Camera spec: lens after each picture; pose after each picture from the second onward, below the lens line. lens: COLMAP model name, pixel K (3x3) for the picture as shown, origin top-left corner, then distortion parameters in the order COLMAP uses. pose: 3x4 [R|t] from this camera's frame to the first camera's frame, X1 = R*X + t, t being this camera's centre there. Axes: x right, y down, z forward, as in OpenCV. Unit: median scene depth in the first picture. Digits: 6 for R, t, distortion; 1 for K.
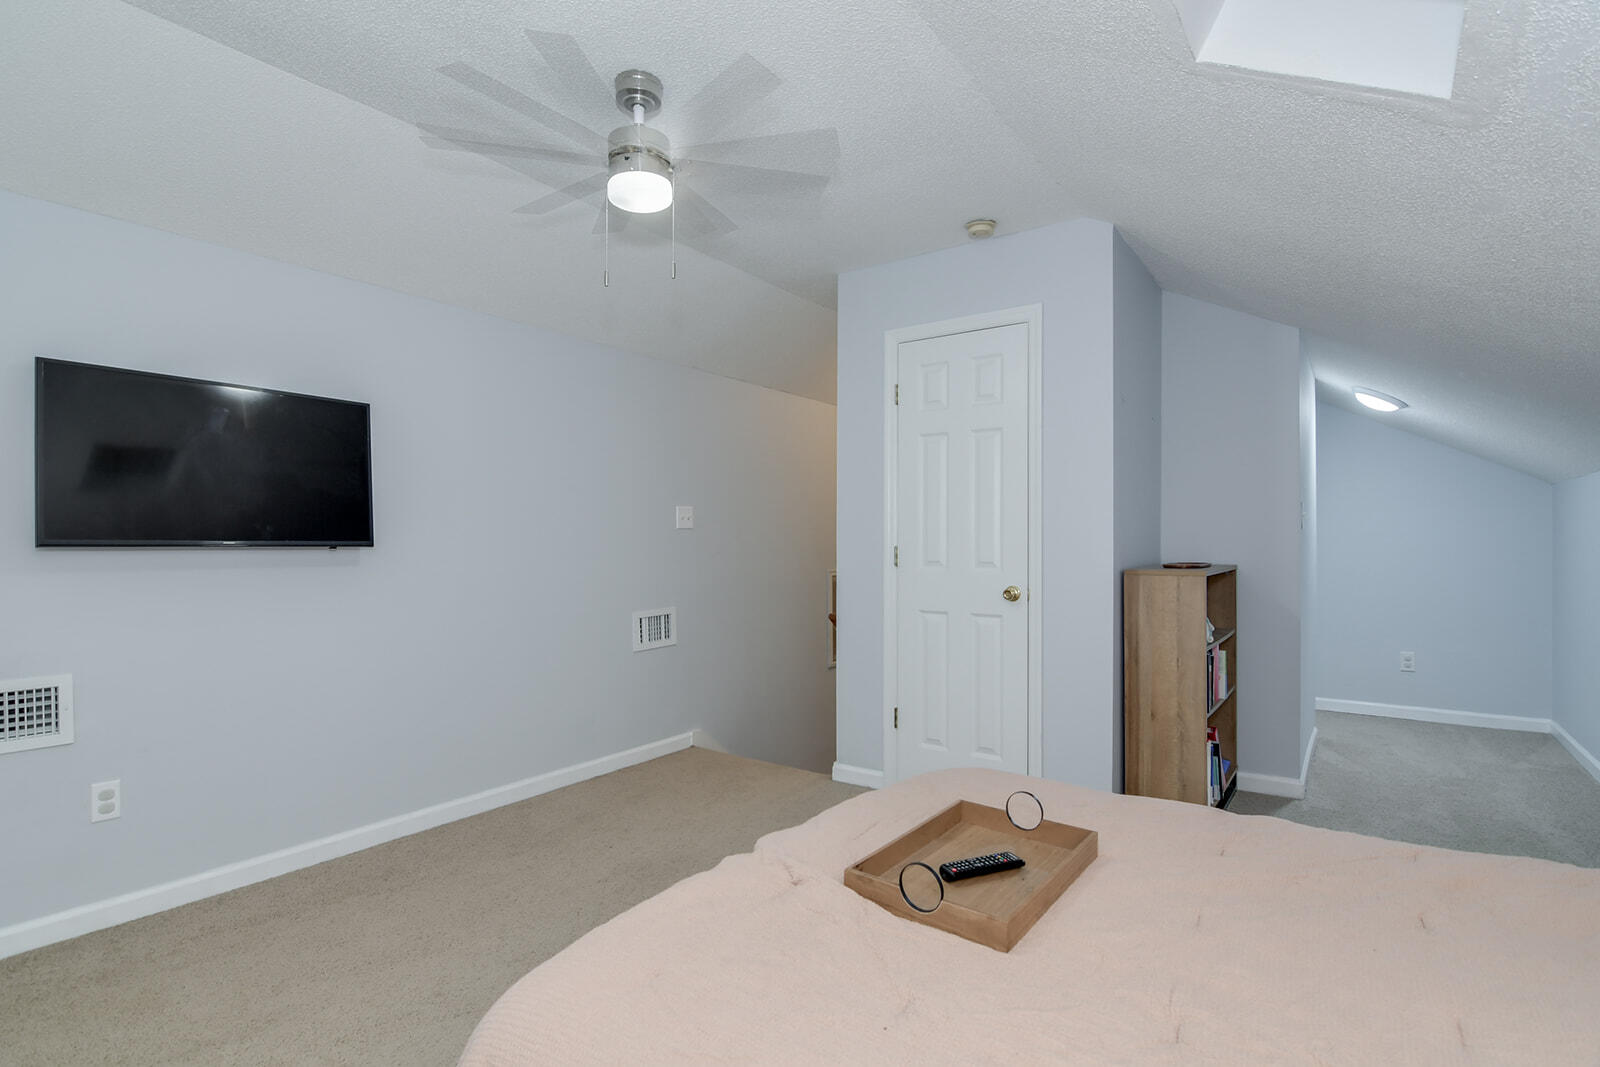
lens RADIAL K [[793.8, 0, 800.4], [0, 793.8, 537.4], [0, 0, 1]] dist [0.002925, -0.012648]
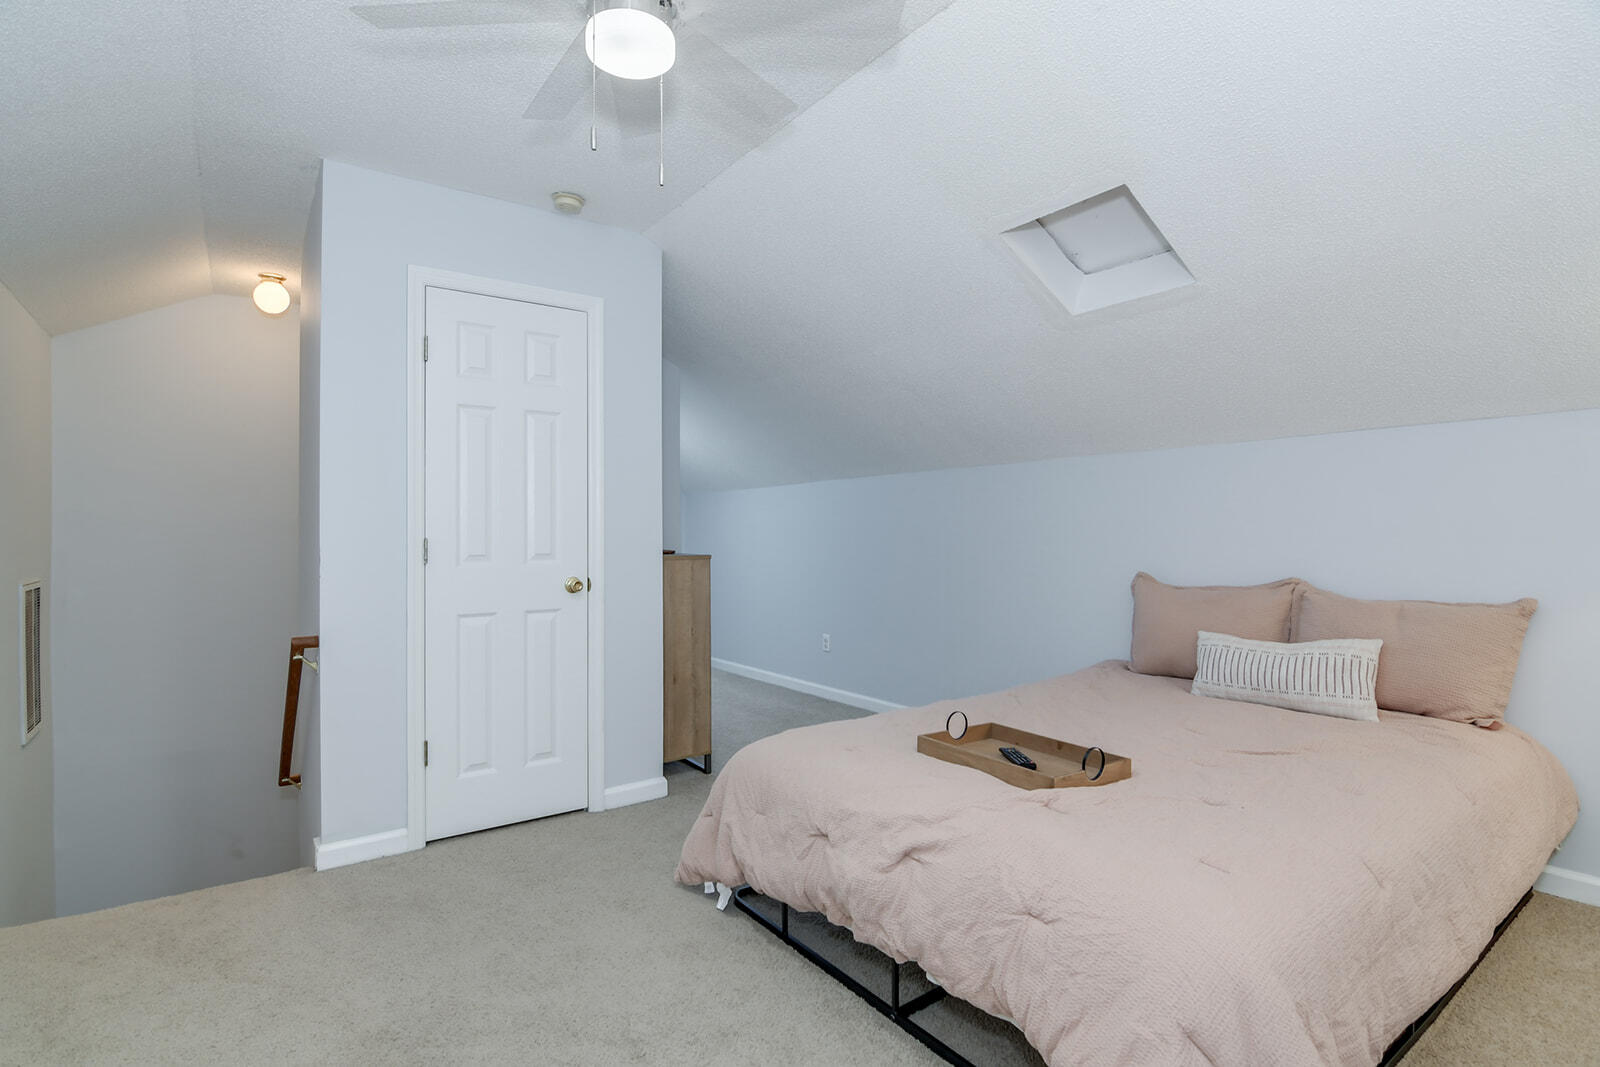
lens RADIAL K [[793.8, 0, 800.4], [0, 793.8, 537.4], [0, 0, 1]] dist [0.002925, -0.012648]
pose [[0.303580, -0.007703, 0.952775, -0.600445], [0.002758, 0.999970, 0.007206, 0.005489], [-0.952802, 0.000440, 0.303592, 0.453821]]
